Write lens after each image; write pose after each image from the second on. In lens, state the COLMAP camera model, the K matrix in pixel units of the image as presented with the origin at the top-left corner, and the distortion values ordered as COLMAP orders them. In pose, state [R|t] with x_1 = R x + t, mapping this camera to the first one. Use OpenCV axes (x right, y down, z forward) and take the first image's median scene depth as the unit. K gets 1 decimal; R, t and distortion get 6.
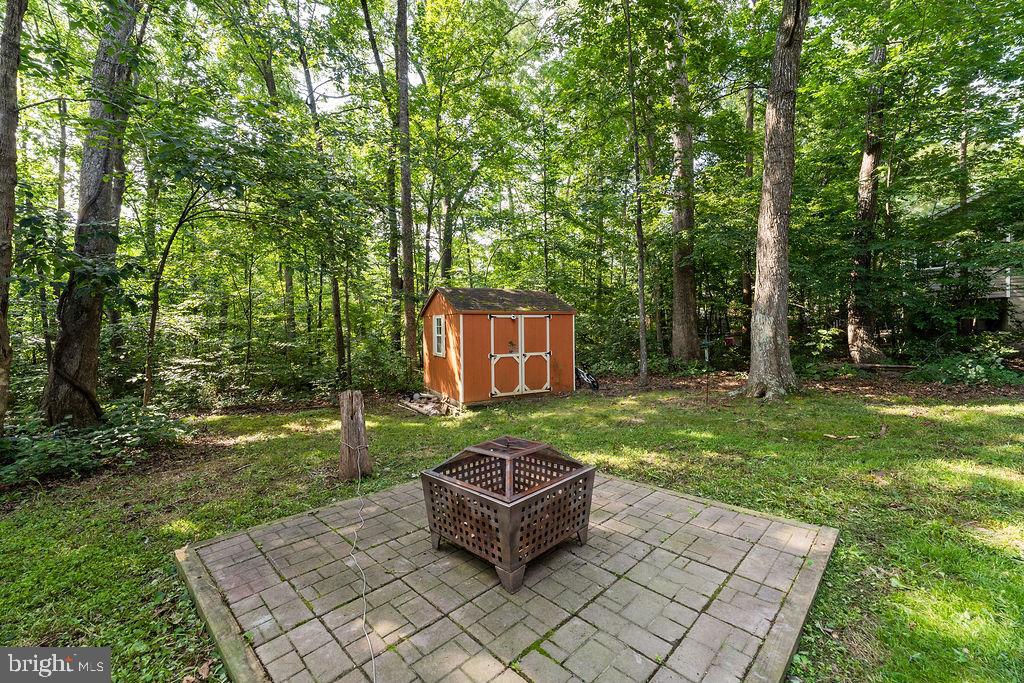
lens RADIAL K [[425.6, 0, 514.8], [0, 425.6, 336.9], [0, 0, 1]] dist [-0.005085, 0.002526]
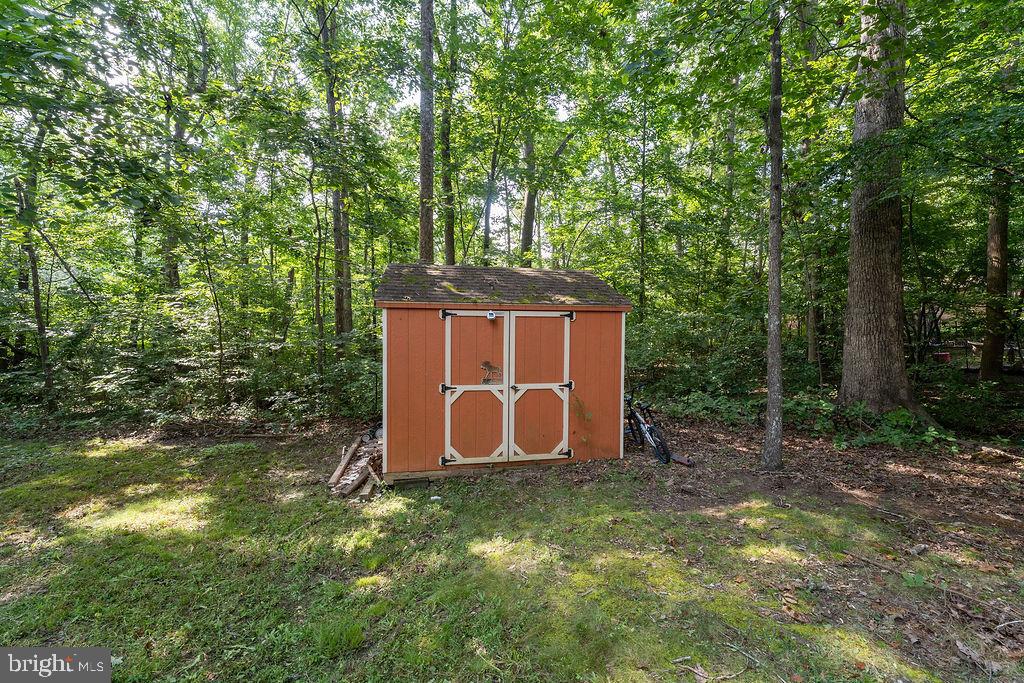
lens RADIAL K [[425.6, 0, 507.1], [0, 425.6, 338.3], [0, 0, 1]] dist [-0.005085, 0.002526]
pose [[0.955828, 0.030118, -0.292380, 0.161313], [-0.027268, 0.999533, 0.013820, -0.024926], [0.292660, -0.005237, 0.956202, 0.482940]]
